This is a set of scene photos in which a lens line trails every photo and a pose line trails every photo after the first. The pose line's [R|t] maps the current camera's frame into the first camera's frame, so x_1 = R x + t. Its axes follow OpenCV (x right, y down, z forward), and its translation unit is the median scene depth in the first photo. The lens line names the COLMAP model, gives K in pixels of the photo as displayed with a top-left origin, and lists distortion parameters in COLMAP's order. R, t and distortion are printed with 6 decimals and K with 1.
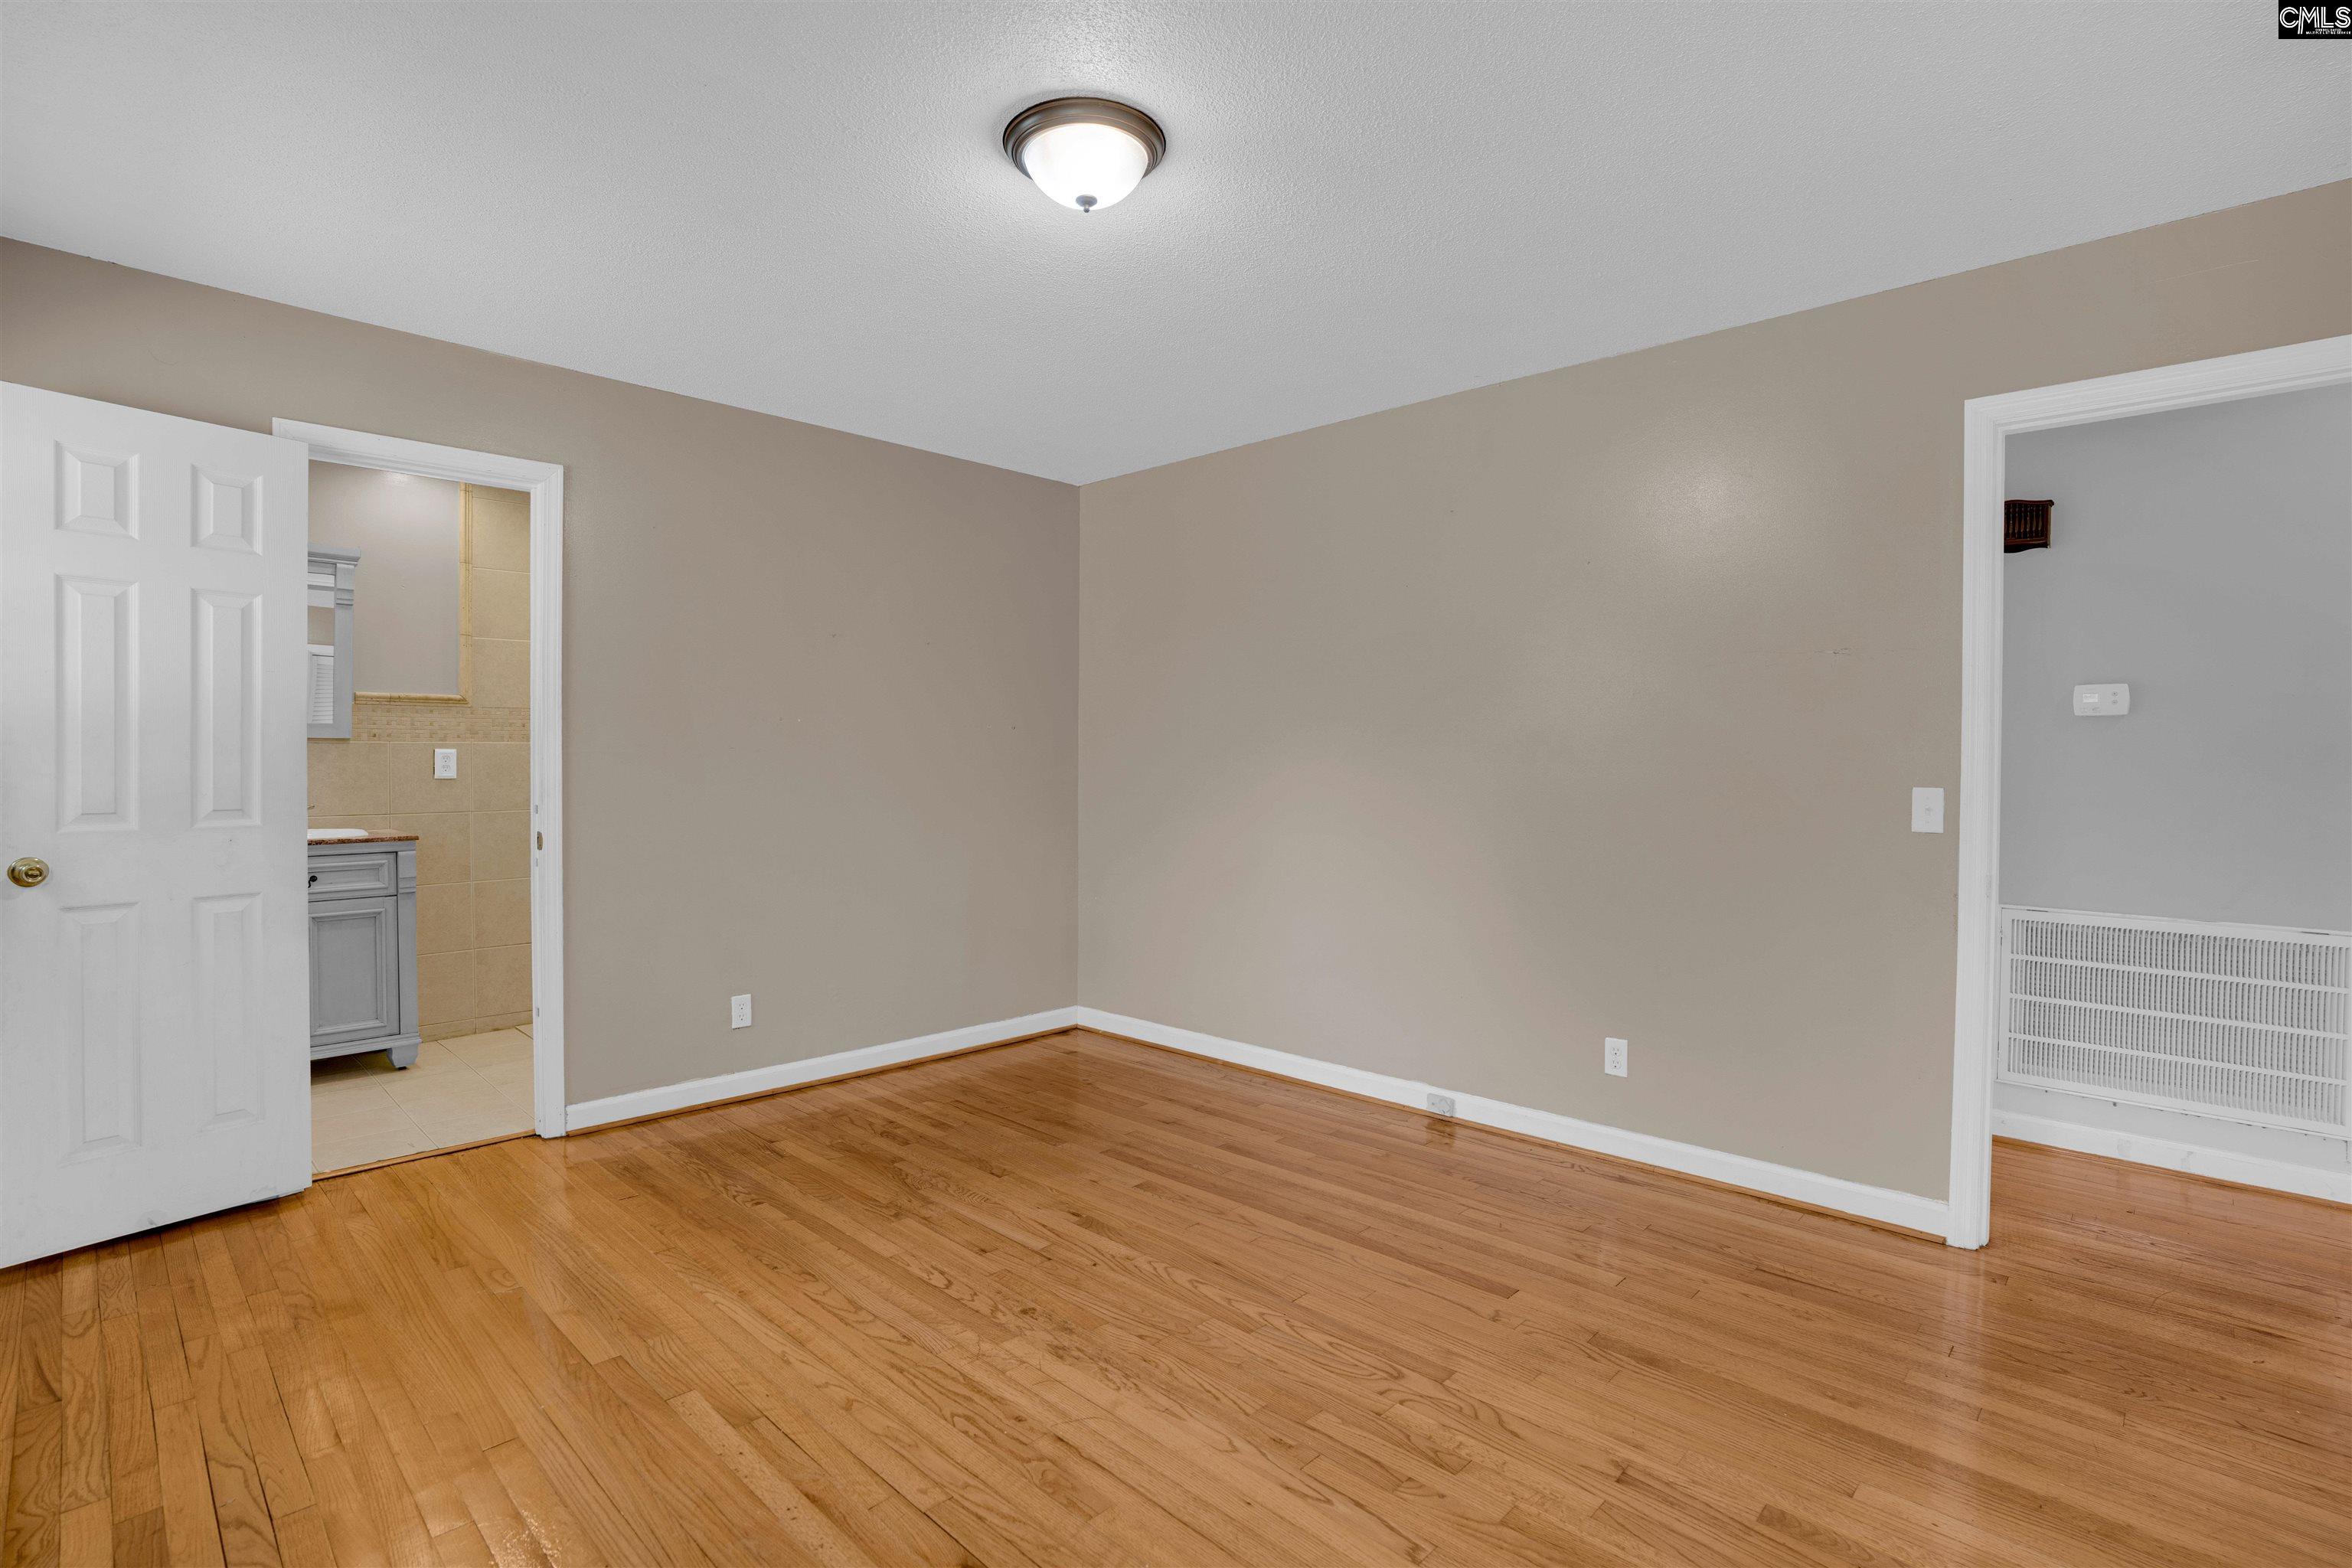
lens RADIAL K [[1102.6, 0, 1171.1], [0, 1102.6, 789.5], [0, 0, 1]] dist [-0.048693, 0.014141]
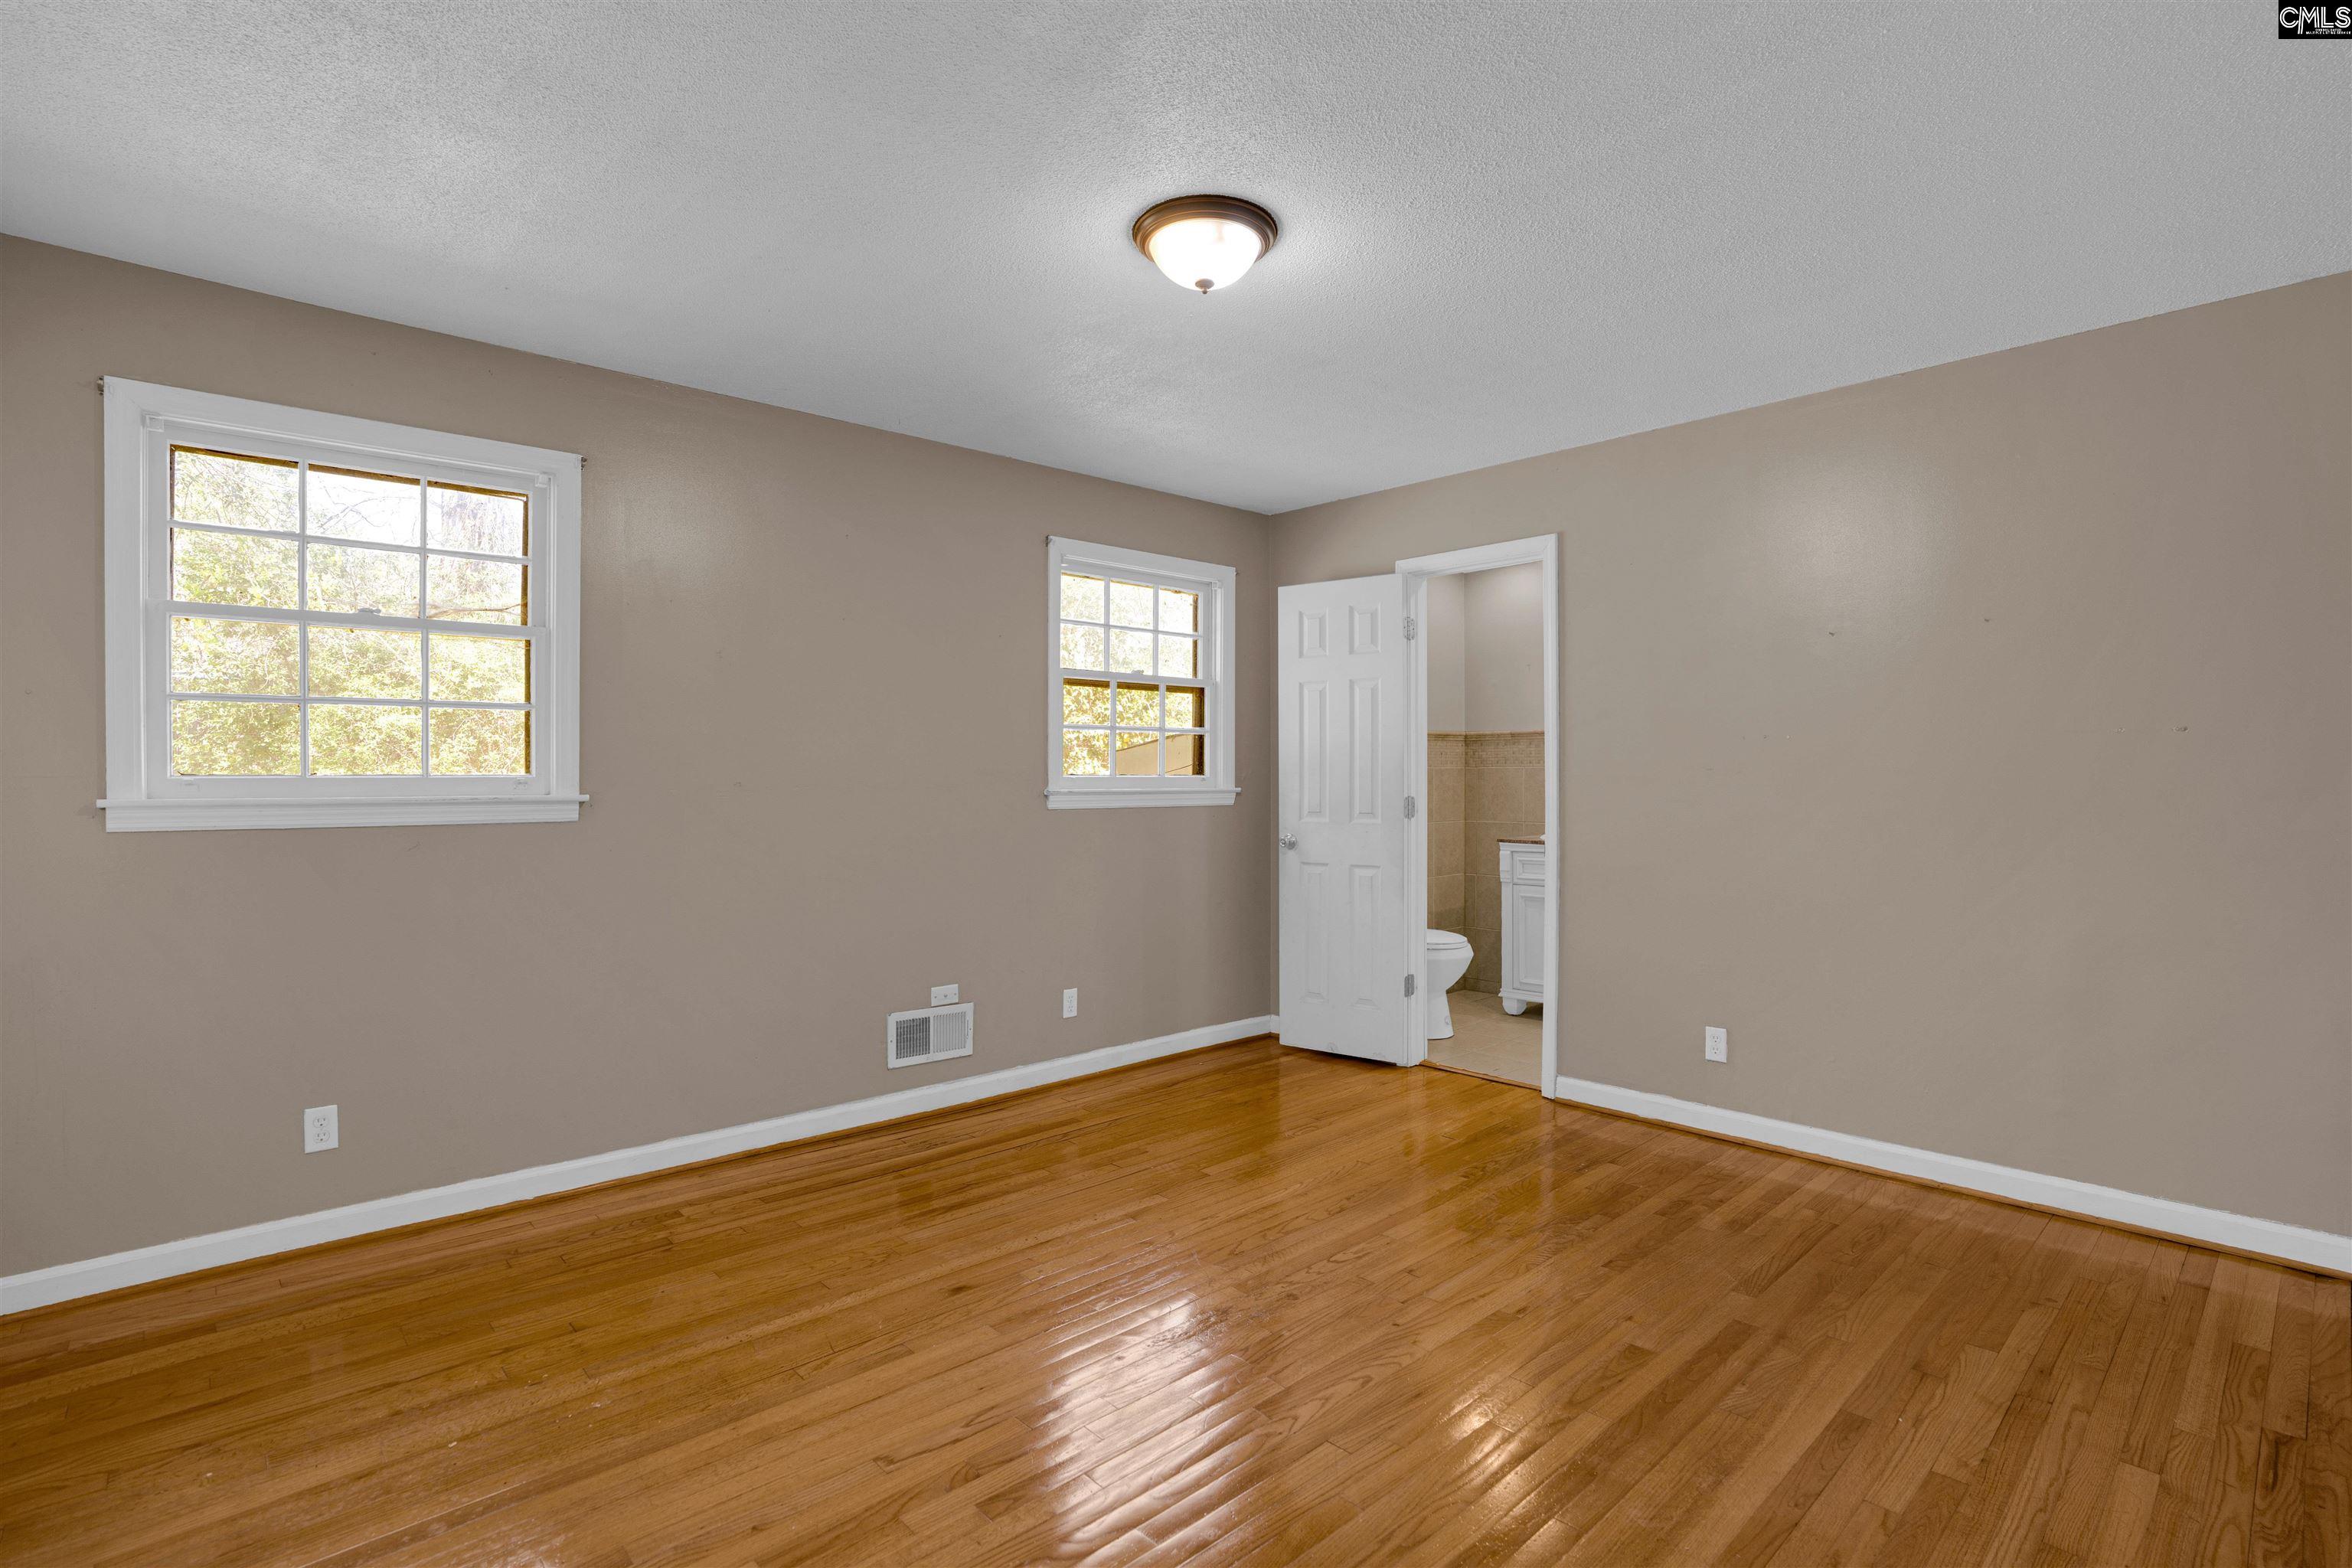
lens RADIAL K [[1129.7, 0, 1181.1], [0, 1129.7, 778.0], [0, 0, 1]] dist [-0.065551, 0.028605]
pose [[-0.066564, -0.007311, -0.997755, 0.690325], [-0.020995, 0.999762, -0.005925, -0.013962], [0.997561, 0.020554, -0.066702, 0.681816]]
